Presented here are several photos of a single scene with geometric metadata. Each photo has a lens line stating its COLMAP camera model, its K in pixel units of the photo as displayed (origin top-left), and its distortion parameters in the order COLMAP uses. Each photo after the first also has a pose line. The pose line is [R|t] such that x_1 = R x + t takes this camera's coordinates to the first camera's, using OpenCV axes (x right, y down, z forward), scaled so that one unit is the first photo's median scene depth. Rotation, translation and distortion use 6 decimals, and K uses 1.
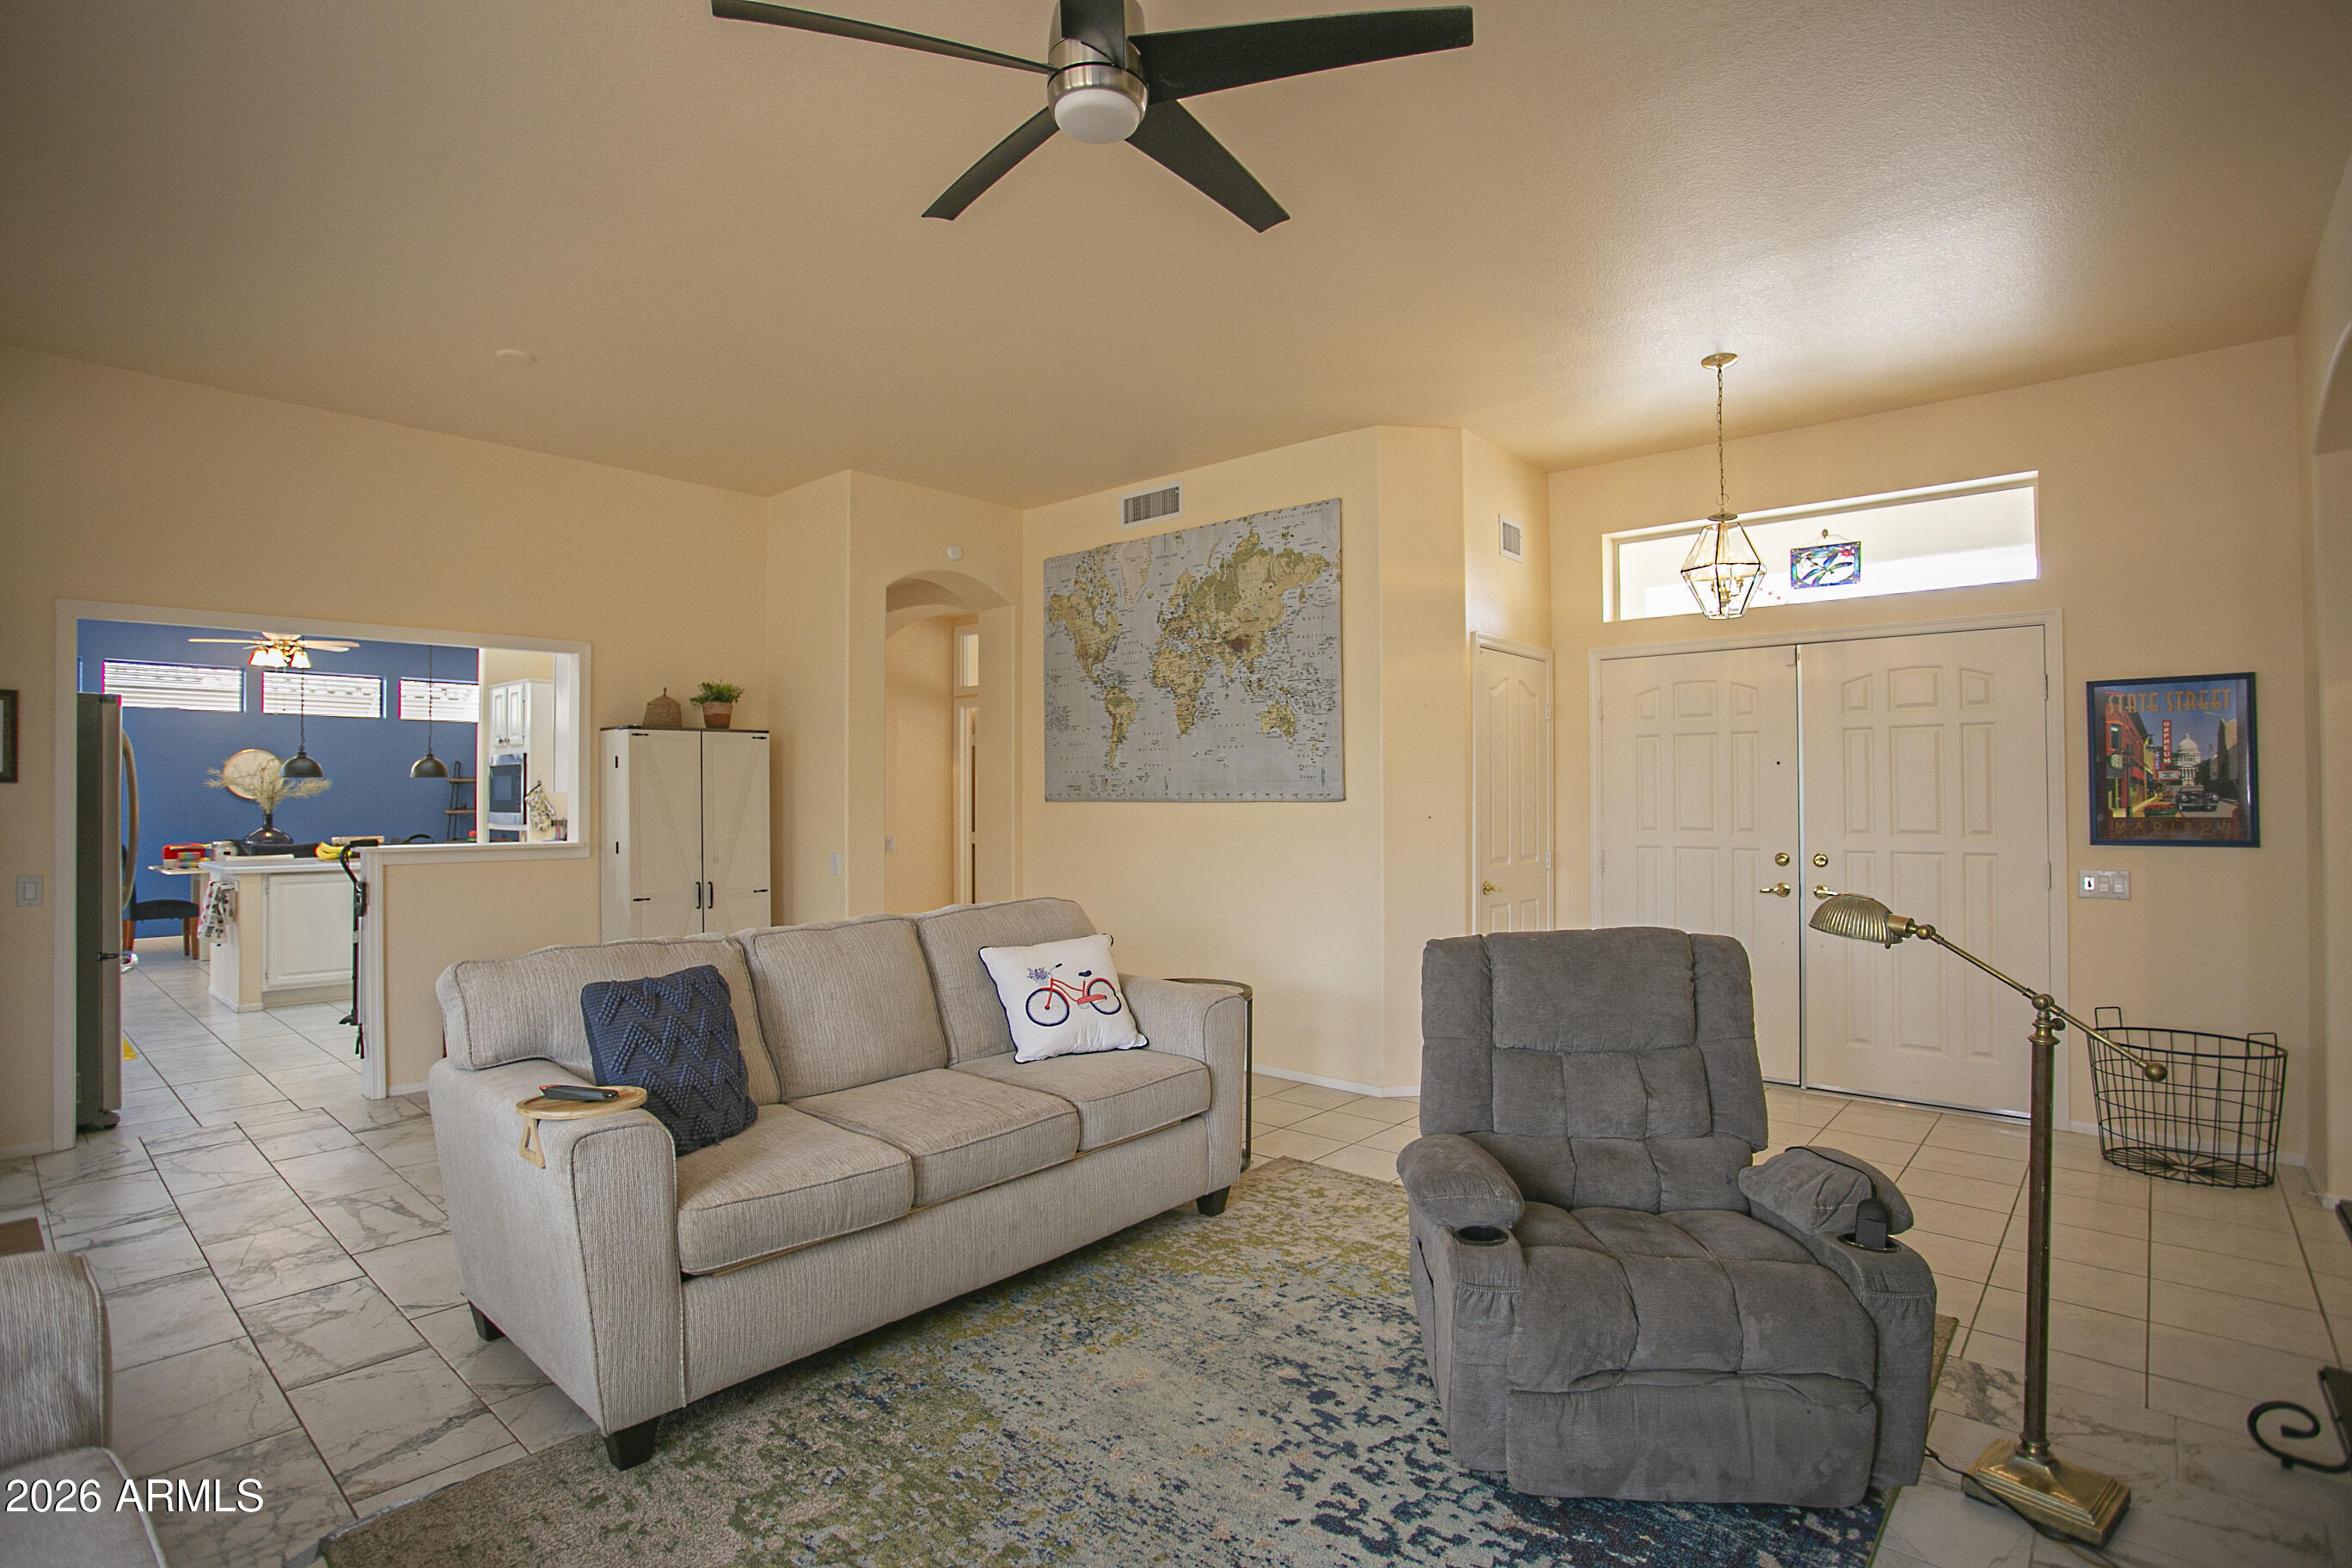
lens RADIAL K [[1149.8, 0, 1157.3], [0, 1149.8, 780.4], [0, 0, 1]] dist [-0.080622, 0.040294]
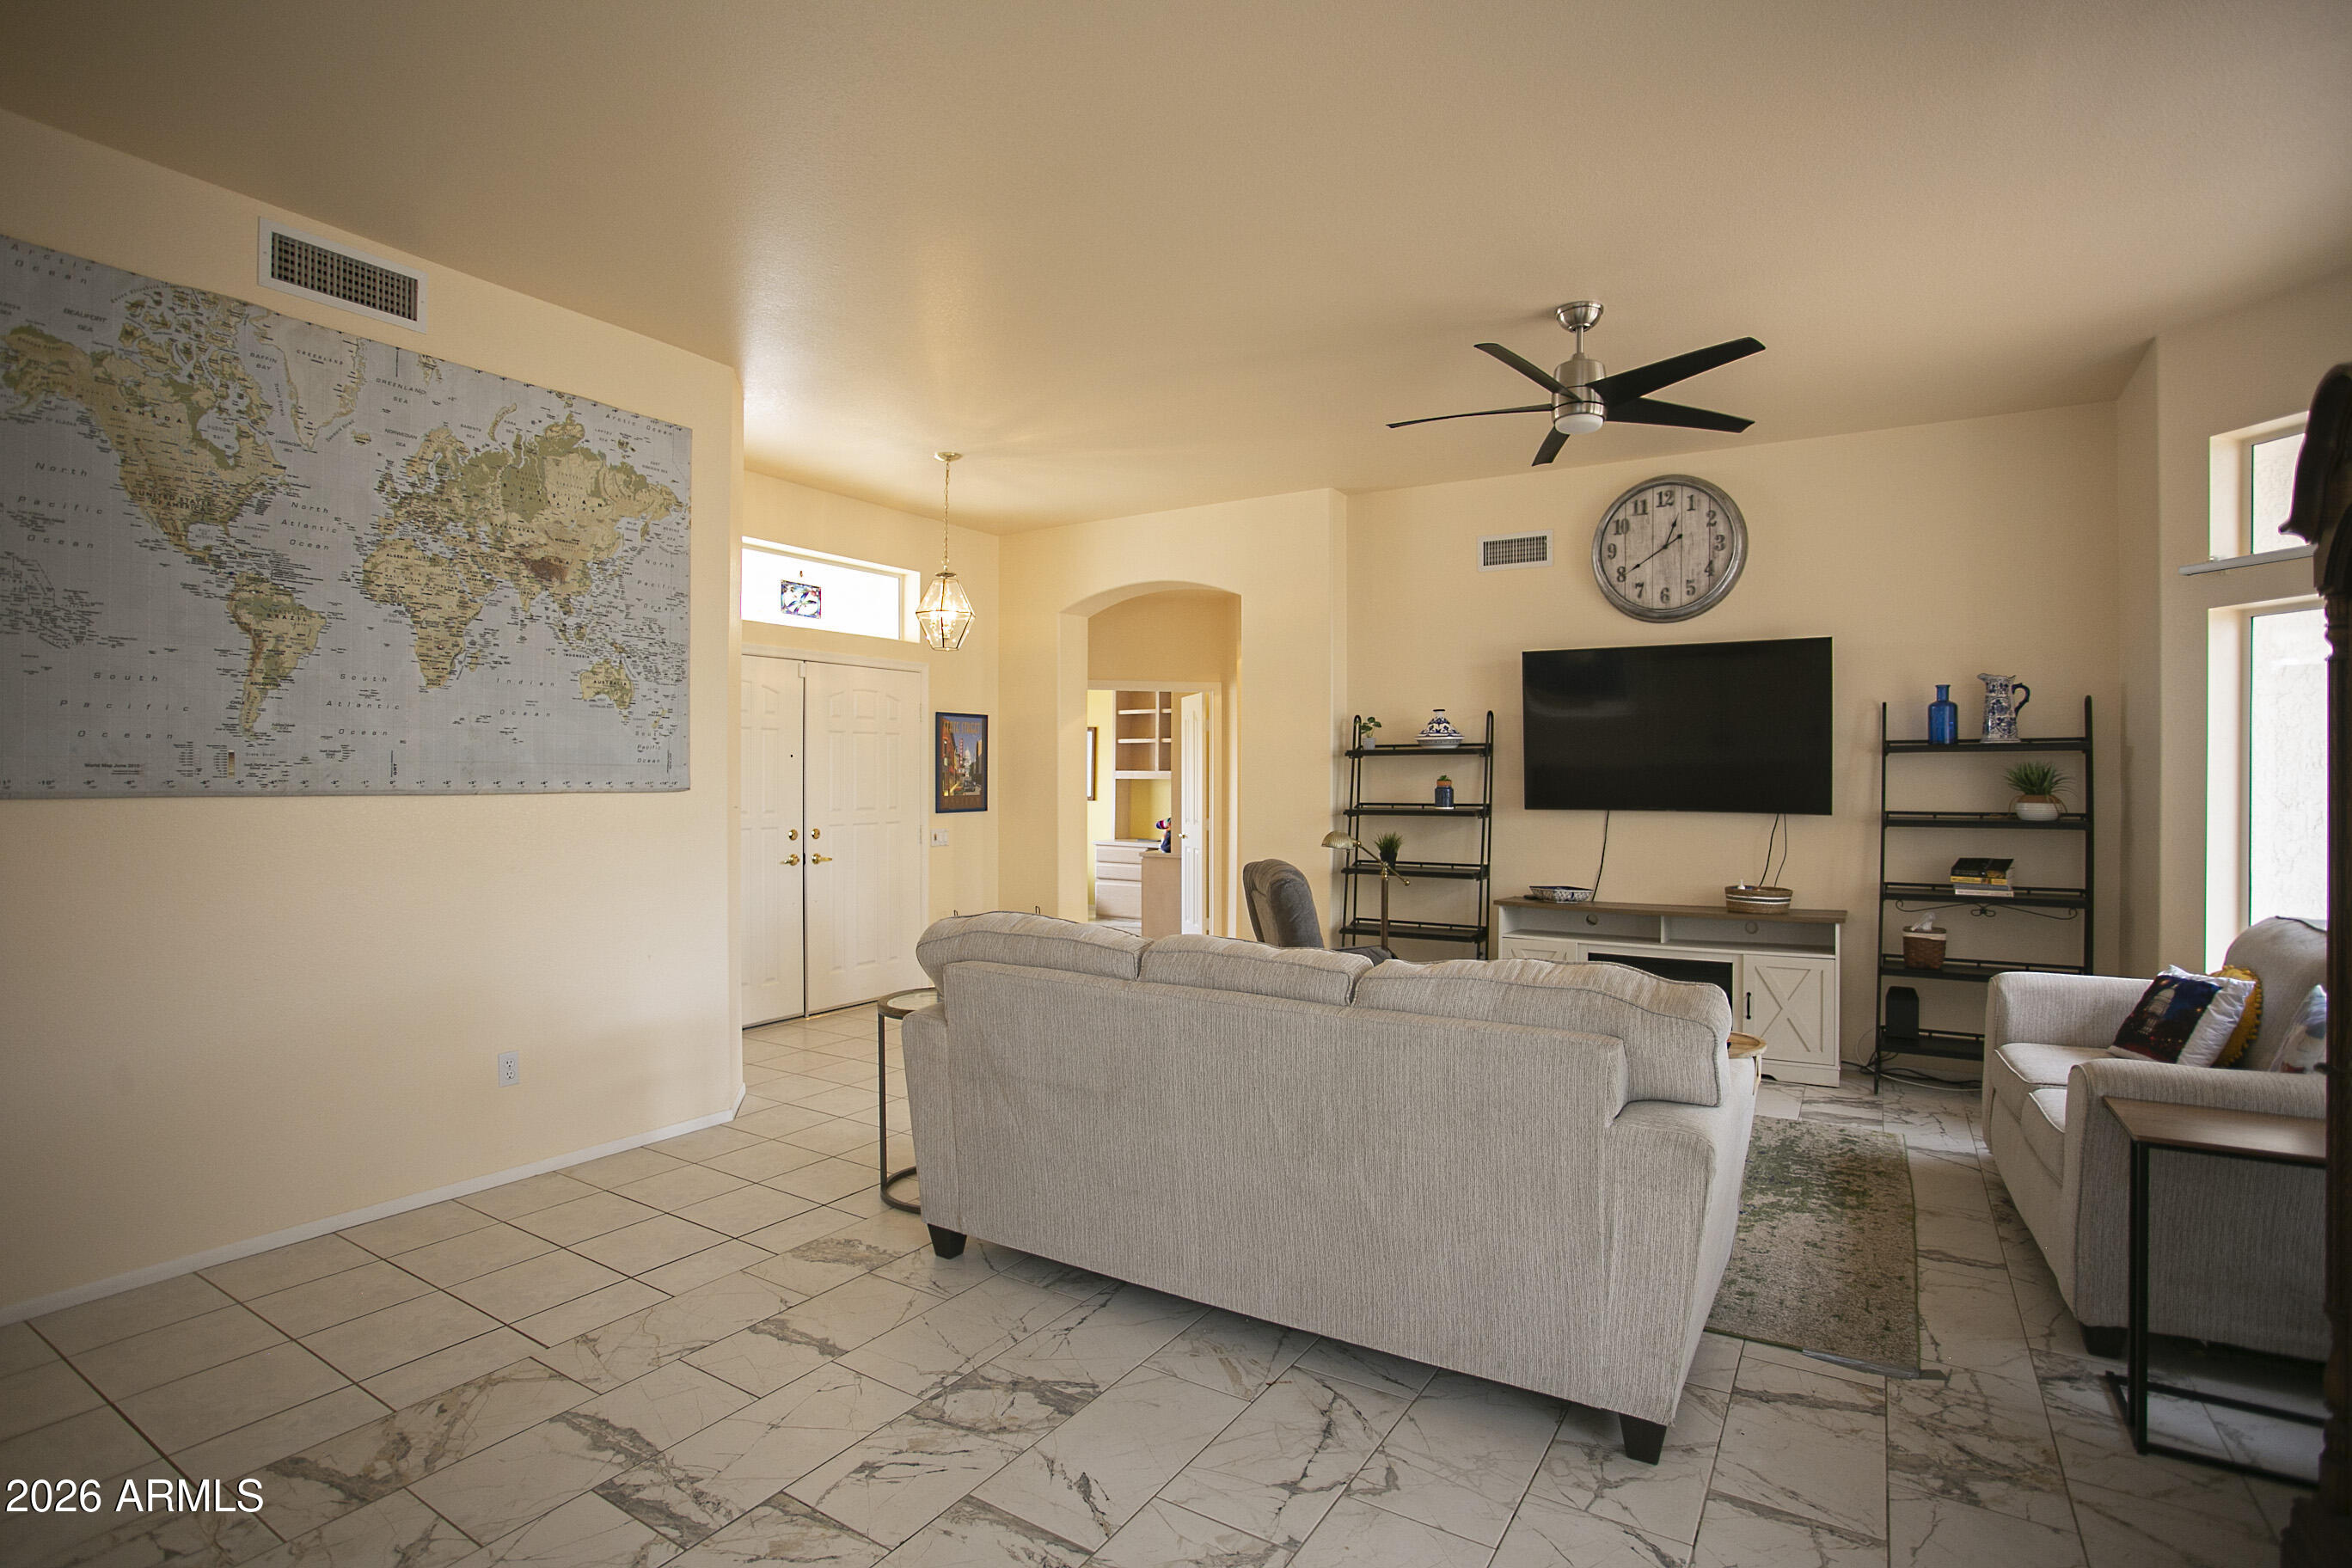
lens RADIAL K [[1149.8, 0, 1157.3], [0, 1149.8, 780.4], [0, 0, 1]] dist [-0.080622, 0.040294]
pose [[-0.157286, -0.001349, 0.987552, -0.668319], [-0.017259, 0.999850, -0.001383, 0.005228], [-0.987402, -0.017262, -0.157286, 0.738860]]
